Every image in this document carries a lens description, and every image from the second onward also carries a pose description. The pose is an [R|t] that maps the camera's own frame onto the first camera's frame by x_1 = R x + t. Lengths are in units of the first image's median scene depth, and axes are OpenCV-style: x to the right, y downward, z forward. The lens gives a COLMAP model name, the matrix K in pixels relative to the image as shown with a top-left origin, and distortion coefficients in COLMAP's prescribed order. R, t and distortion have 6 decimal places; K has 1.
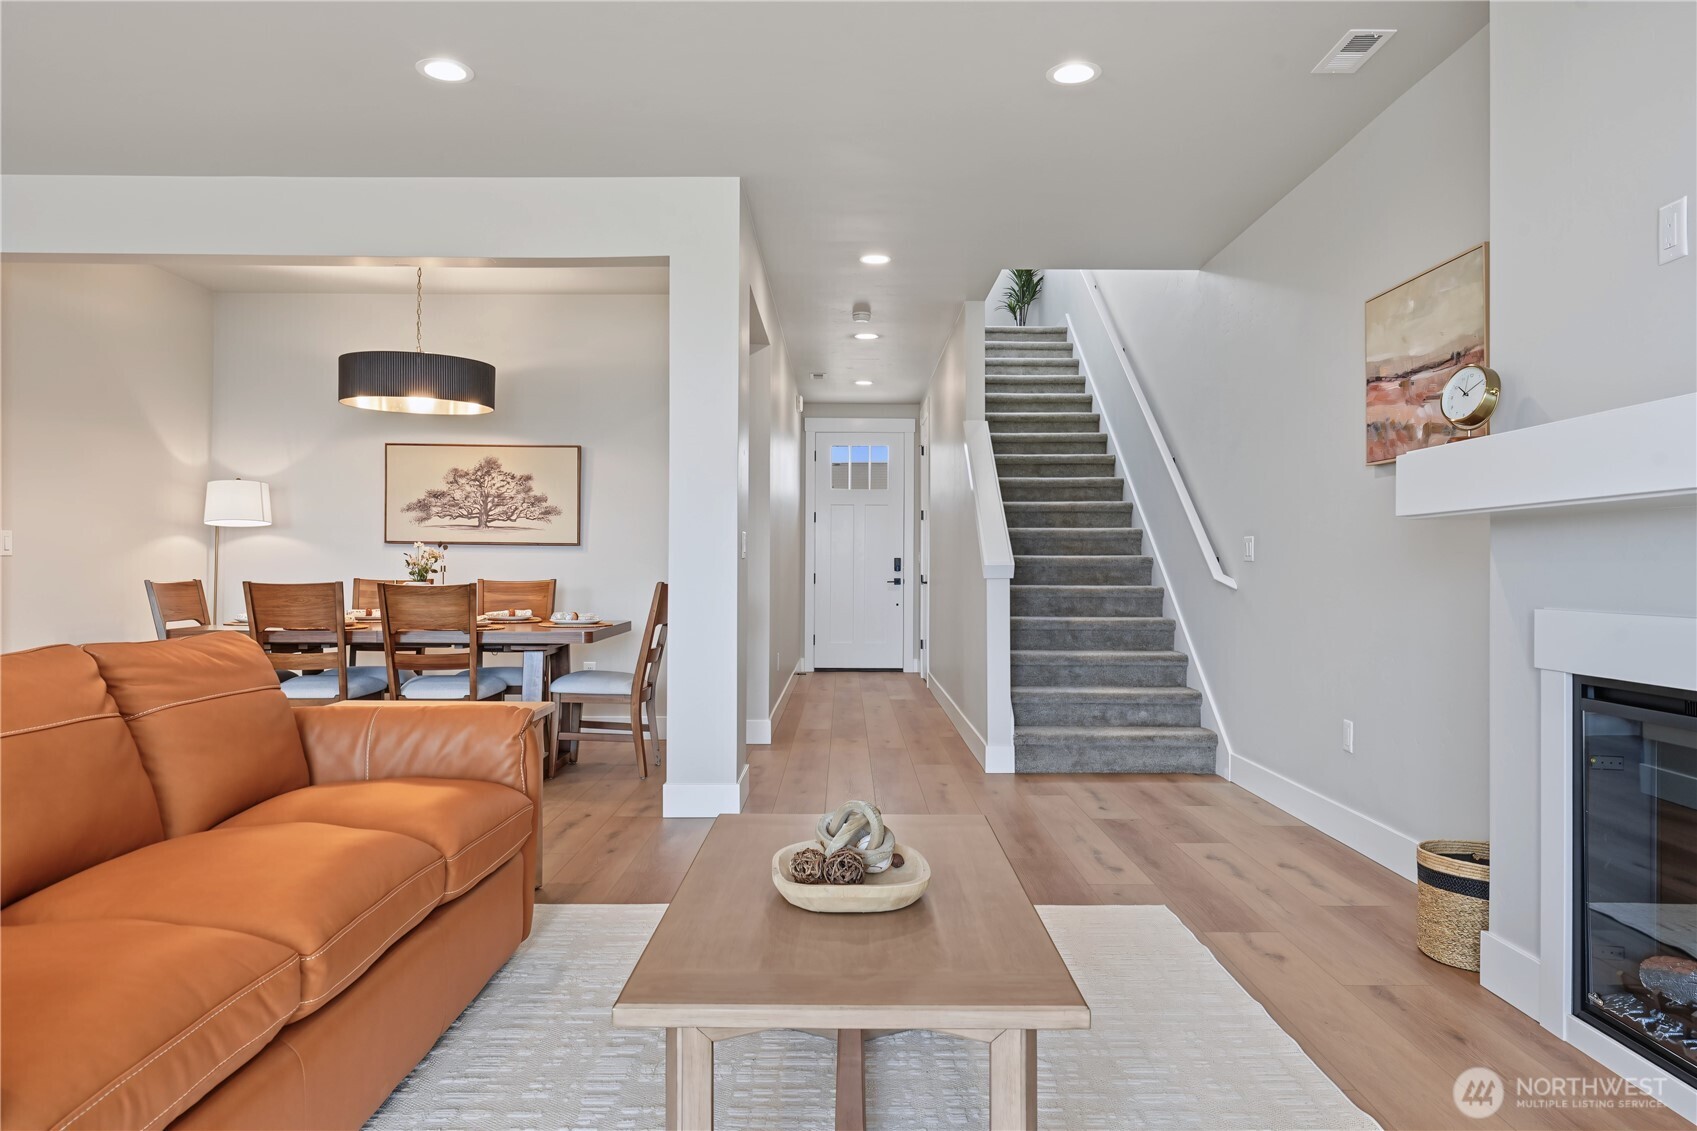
lens RADIAL K [[1124.8, 0, 845.1], [0, 1124.8, 558.8], [0, 0, 1]] dist [0.007046, 0.000162]
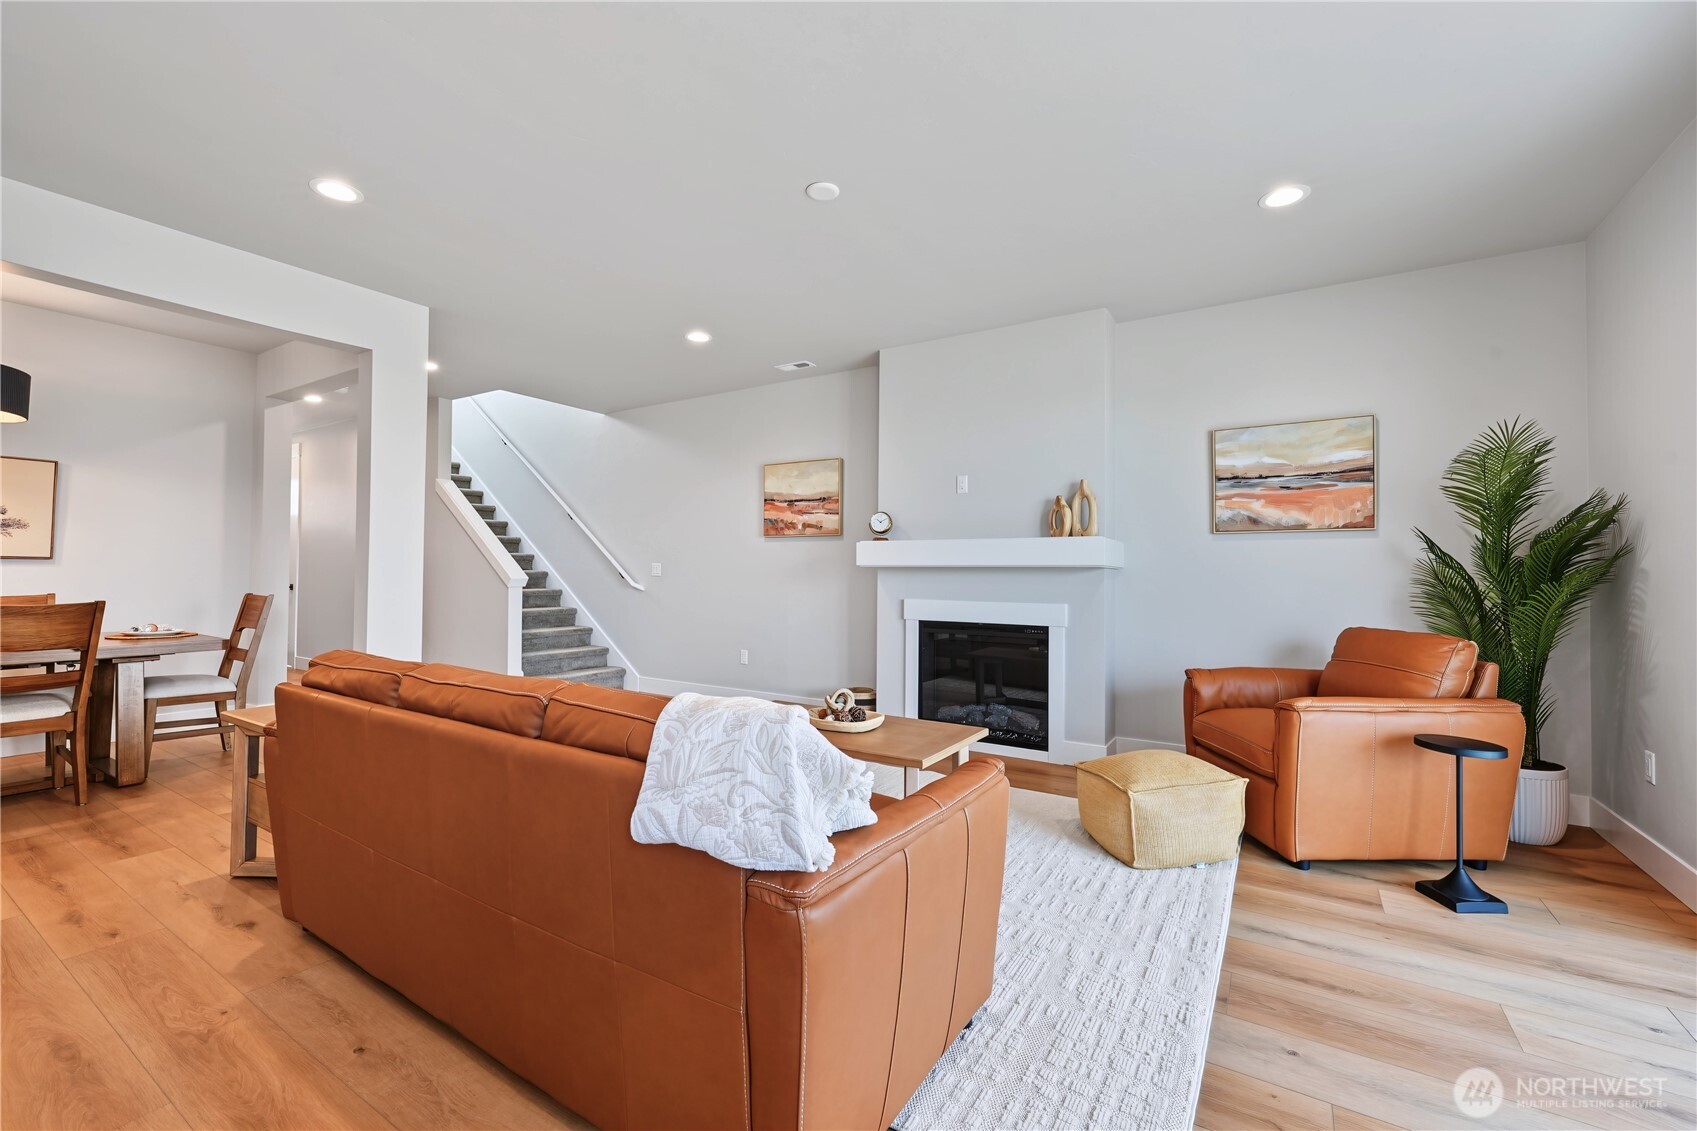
lens RADIAL K [[692.5, 0, 846.3], [0, 692.5, 559.0], [0, 0, 1]] dist [-0.002589, 0.000378]
pose [[0.539240, 0.017580, 0.841968, -0.375924], [-0.012861, 0.999837, -0.012640, -0.013167], [-0.842054, -0.004012, 0.539379, 0.062133]]
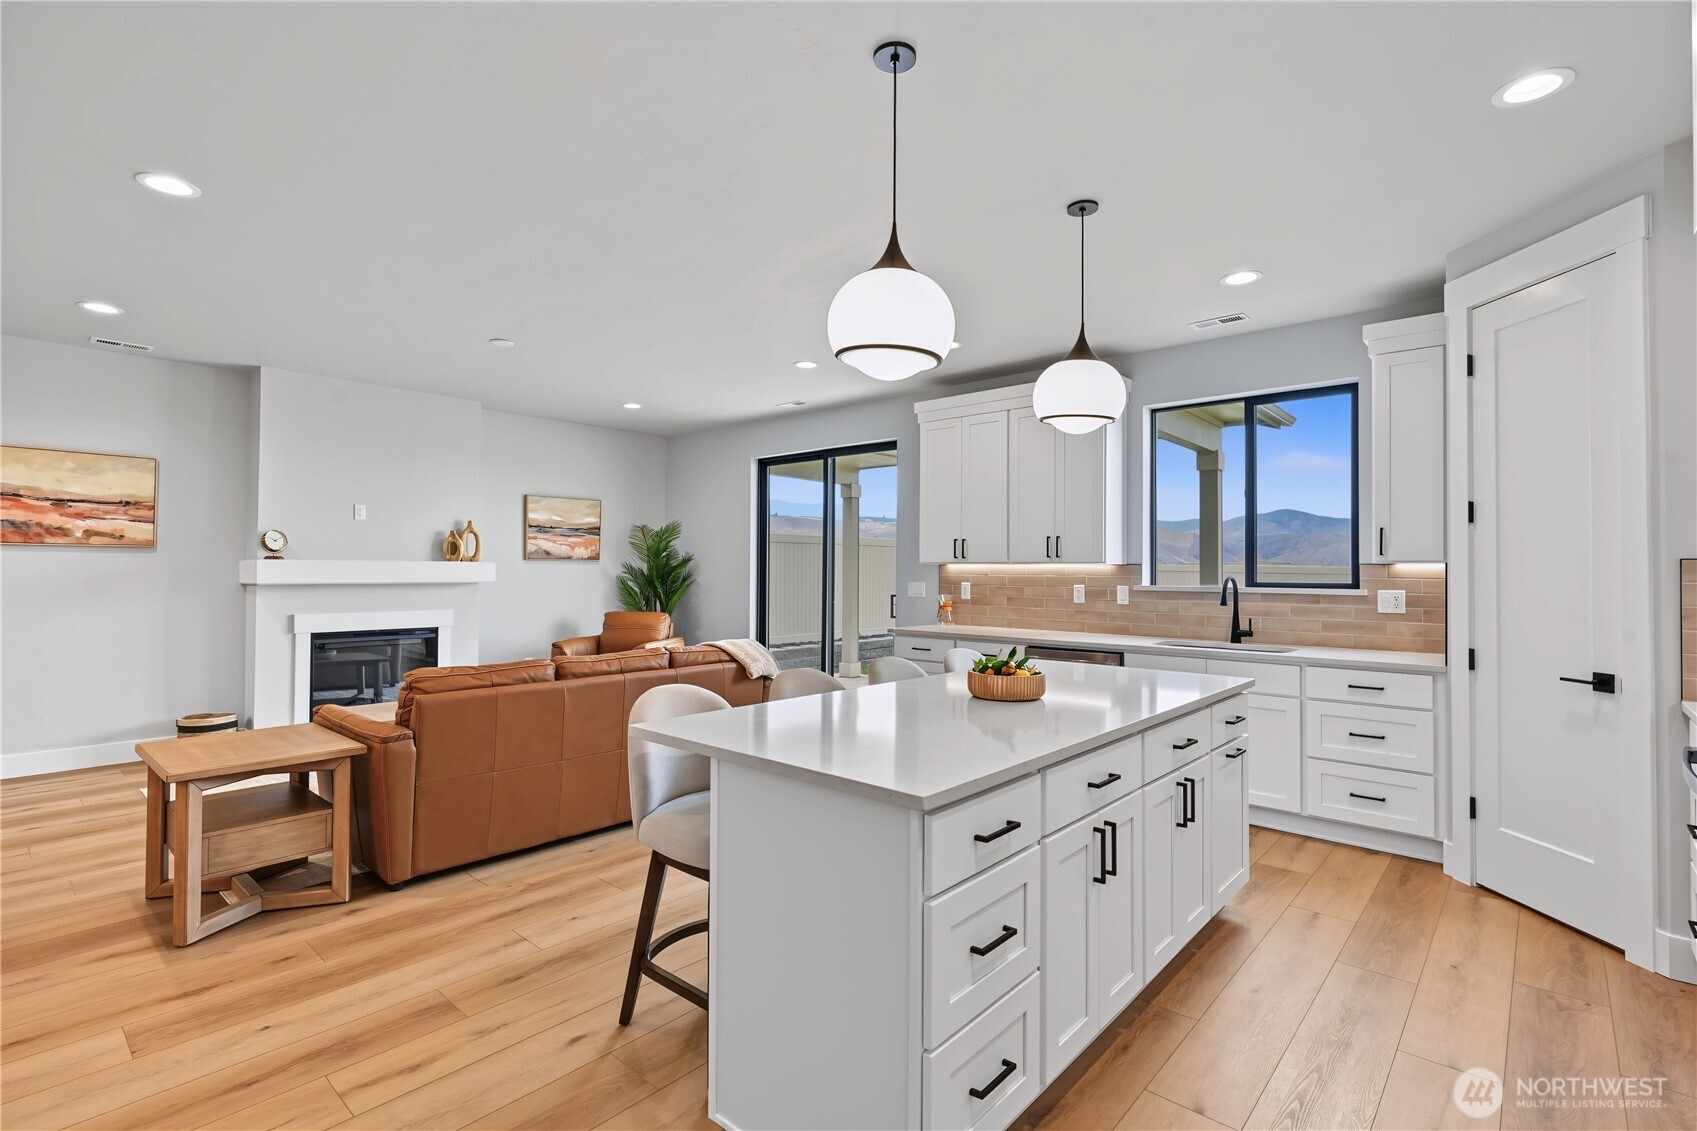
lens RADIAL K [[793.2, 0, 838.9], [0, 793.2, 562.0], [0, 0, 1]] dist [0.008699, -0.003721]
pose [[-0.735184, -0.001453, 0.677866, -0.747263], [-0.014440, 0.999804, -0.013518, -0.034847], [-0.677714, -0.019727, -0.735061, 0.612104]]
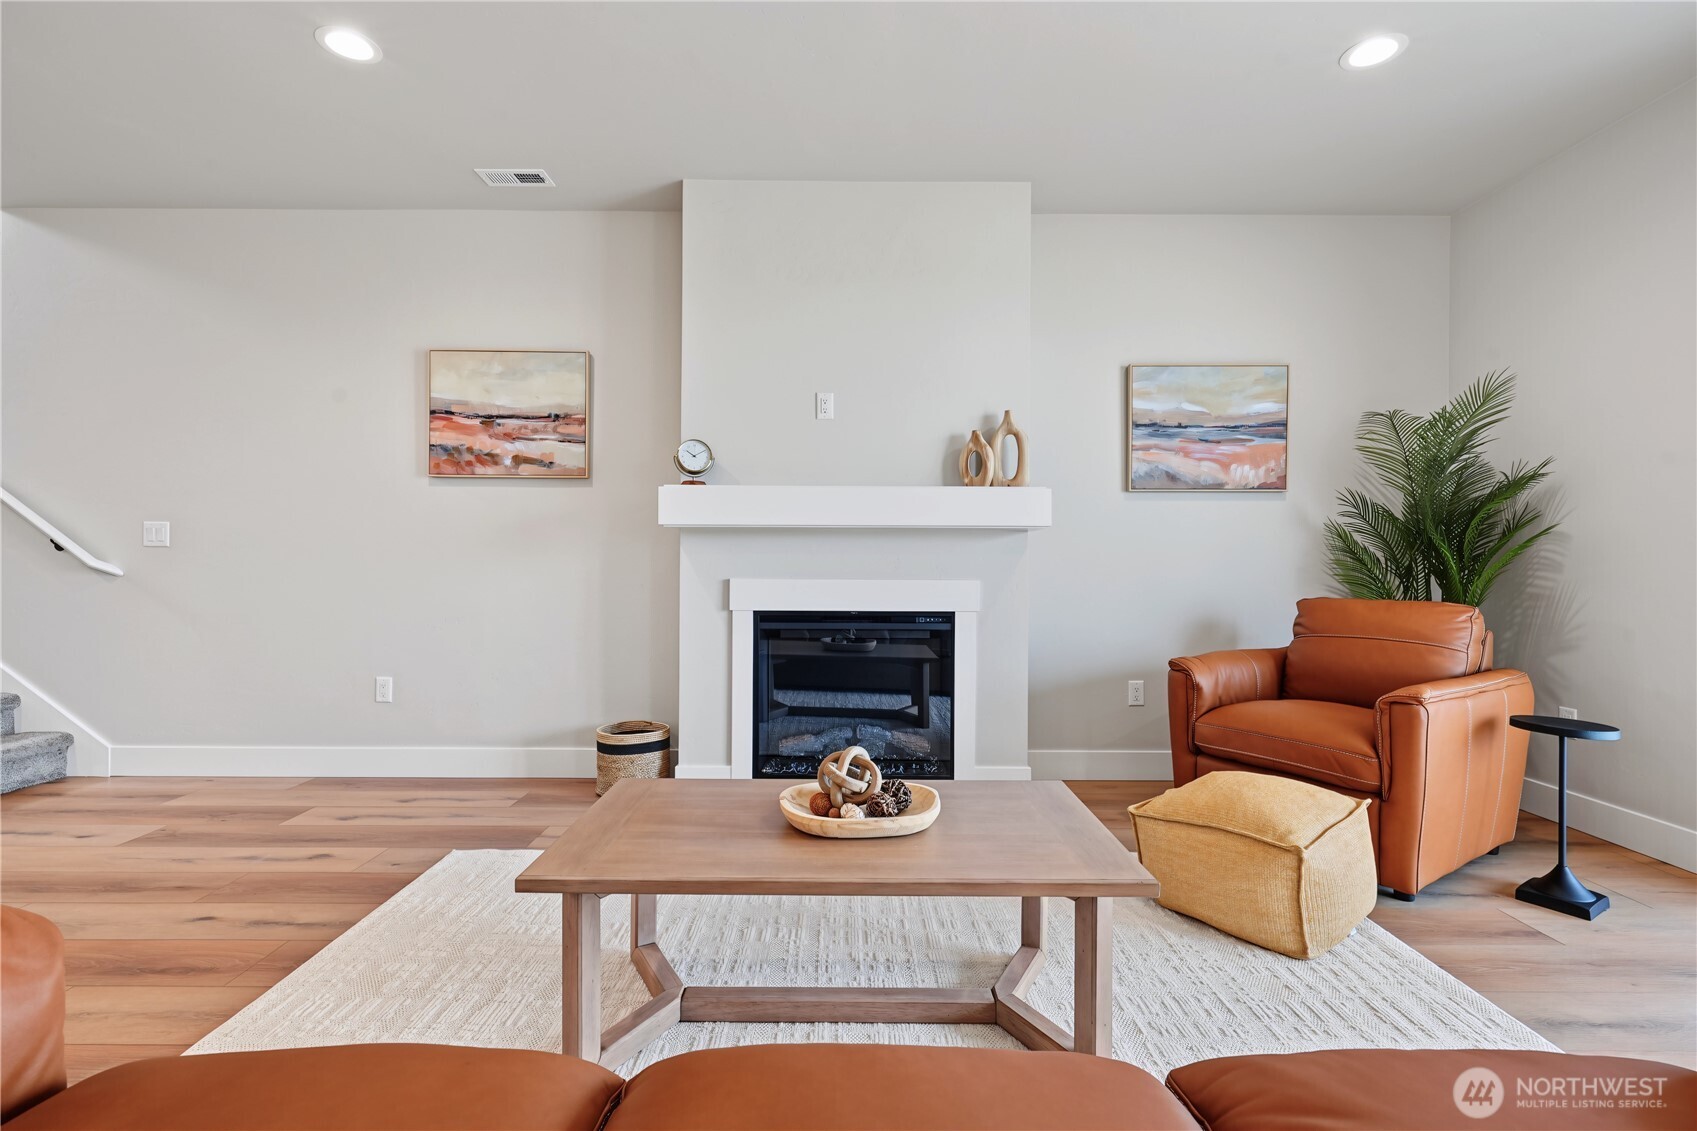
lens RADIAL K [[759.7, 0, 845.4], [0, 759.7, 561.2], [0, 0, 1]] dist [0.000584, 0.000671]
pose [[0.002211, -0.006041, 0.999979, -0.248479], [-0.013757, 0.999887, 0.006071, 0.002166], [-0.999903, -0.013770, 0.002128, 0.310292]]
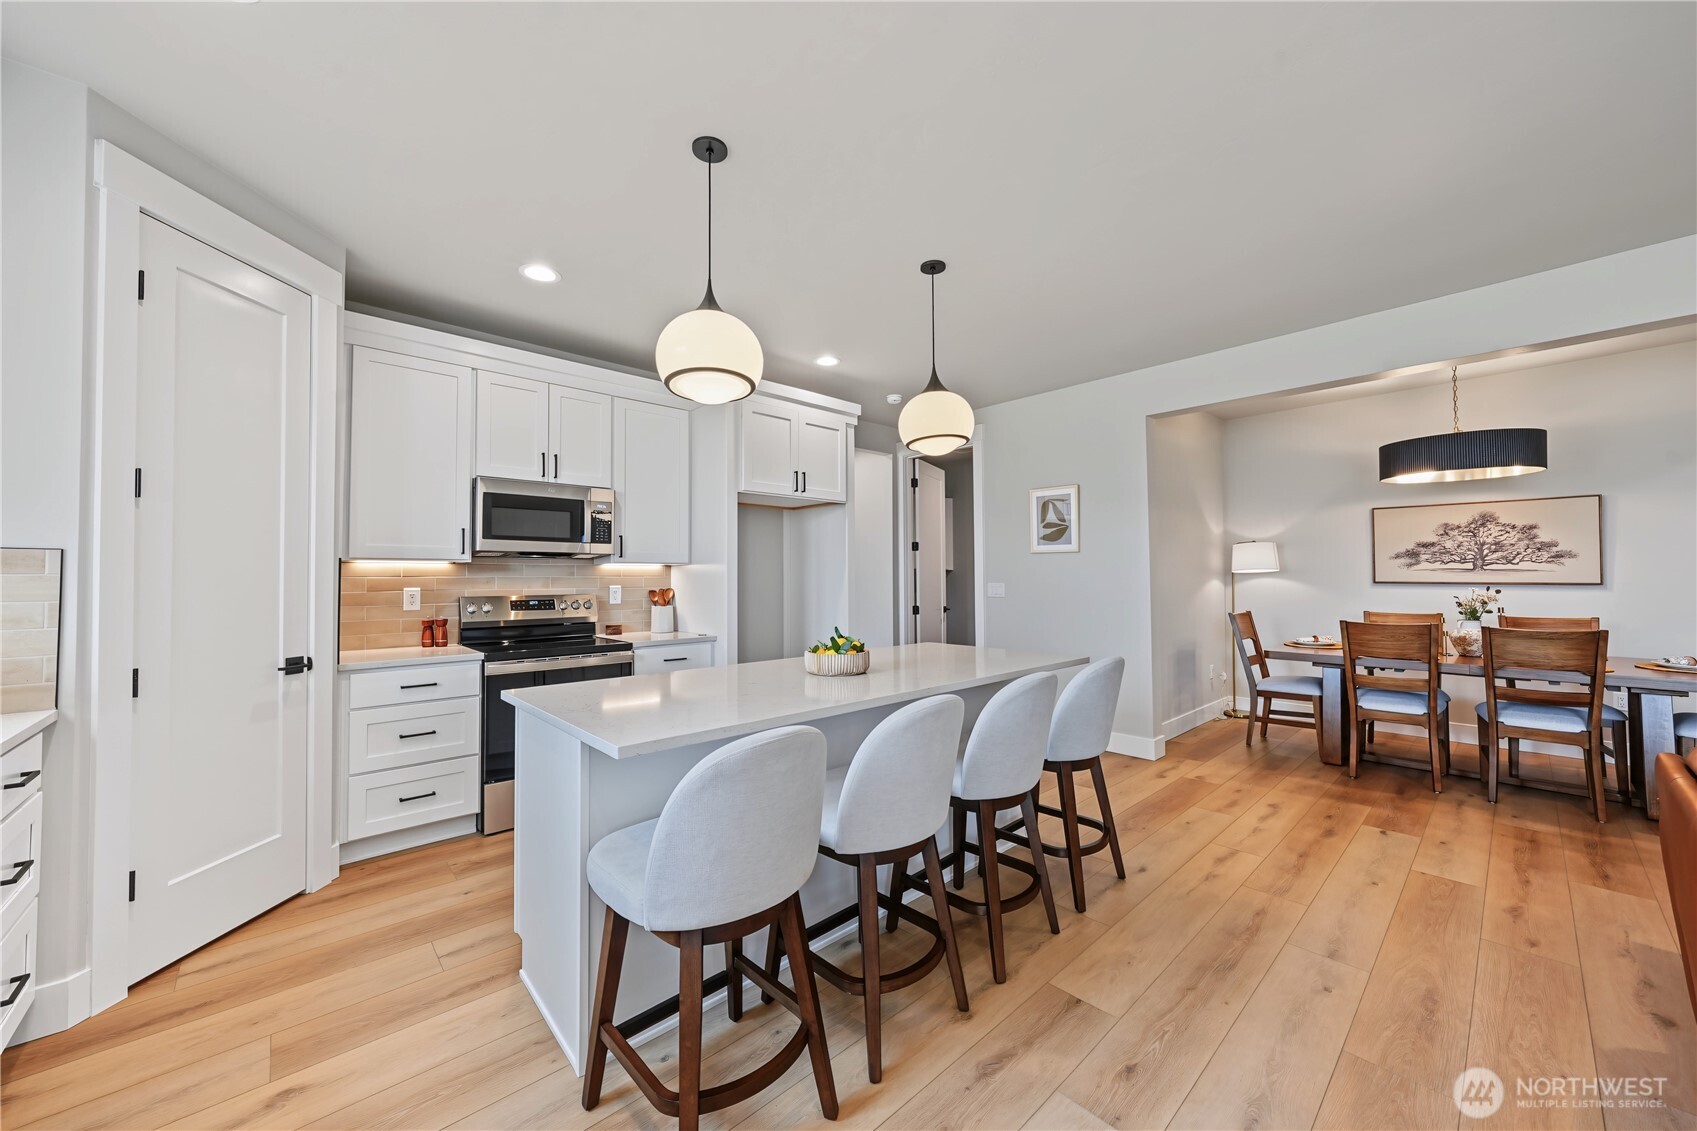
lens RADIAL K [[618.4, 0, 853.4], [0, 618.4, 561.0], [0, 0, 1]] dist [0.000304, 0.000659]
pose [[0.674654, -0.028190, -0.737596, -0.284332], [0.014196, 0.999581, -0.025217, -0.030541], [0.737998, 0.006542, 0.674772, 0.050358]]
